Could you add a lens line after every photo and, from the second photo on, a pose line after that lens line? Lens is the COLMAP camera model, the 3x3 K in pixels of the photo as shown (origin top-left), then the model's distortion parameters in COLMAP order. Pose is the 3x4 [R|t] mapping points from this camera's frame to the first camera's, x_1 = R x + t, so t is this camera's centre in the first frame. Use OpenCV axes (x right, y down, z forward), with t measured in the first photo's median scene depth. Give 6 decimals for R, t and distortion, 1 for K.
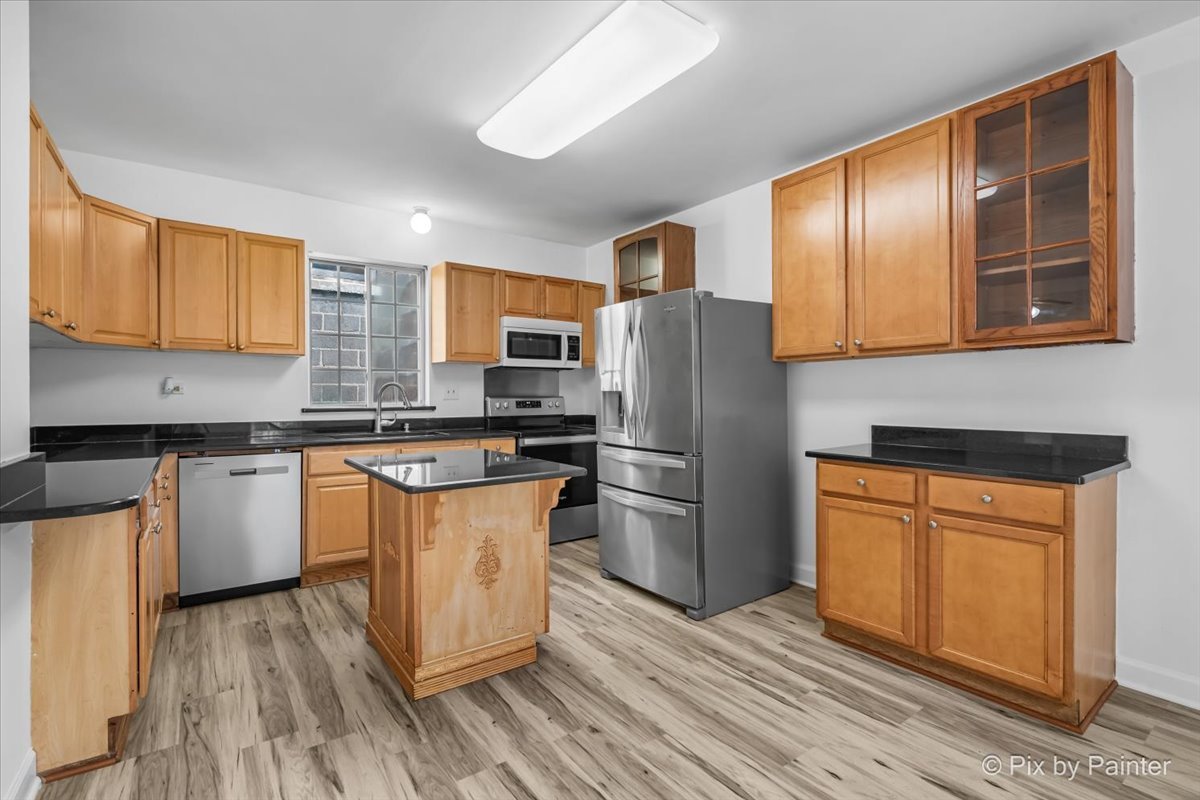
lens RADIAL K [[550.4, 0, 611.1], [0, 550.4, 399.0], [0, 0, 1]] dist [0.014939, -0.000127]
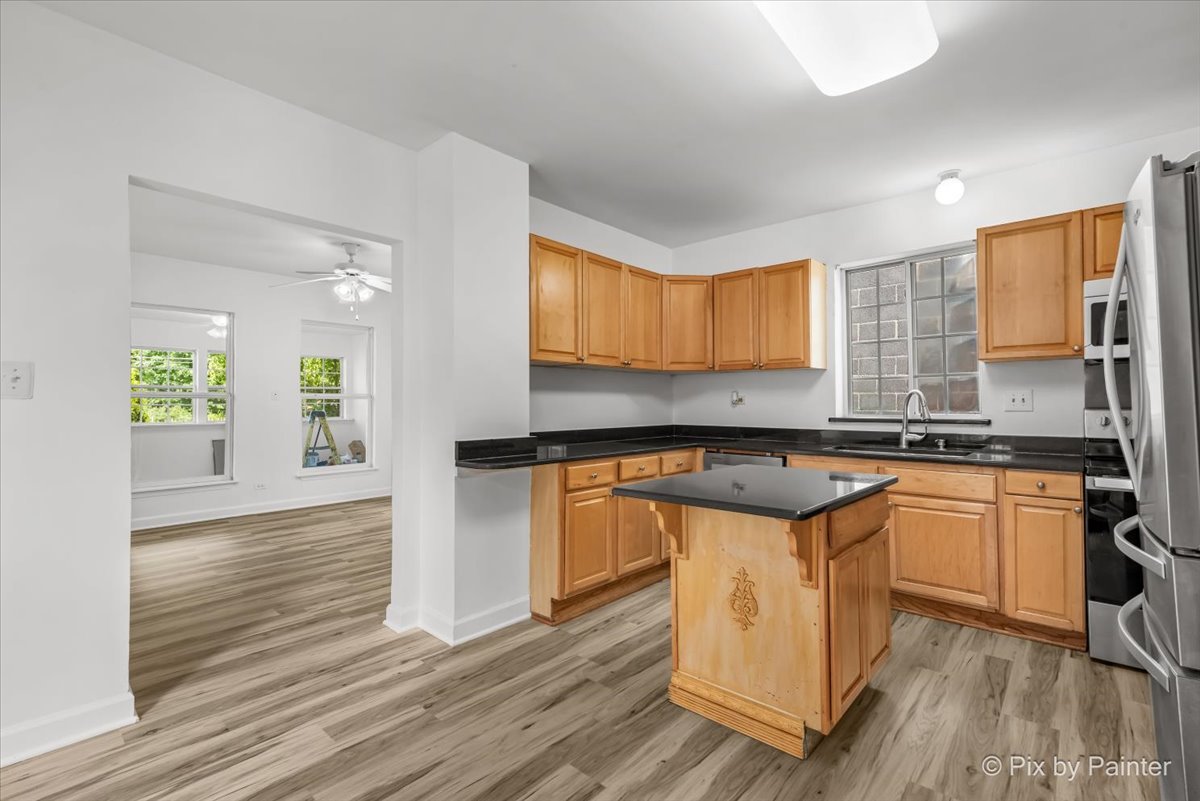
lens RADIAL K [[550.4, 0, 609.6], [0, 550.4, 394.5], [0, 0, 1]] dist [0.014939, -0.000127]
pose [[0.219431, -0.017699, -0.975467, 0.418777], [-0.005637, 0.999796, -0.019408, -0.005020], [0.975612, 0.009757, 0.219286, 0.433407]]
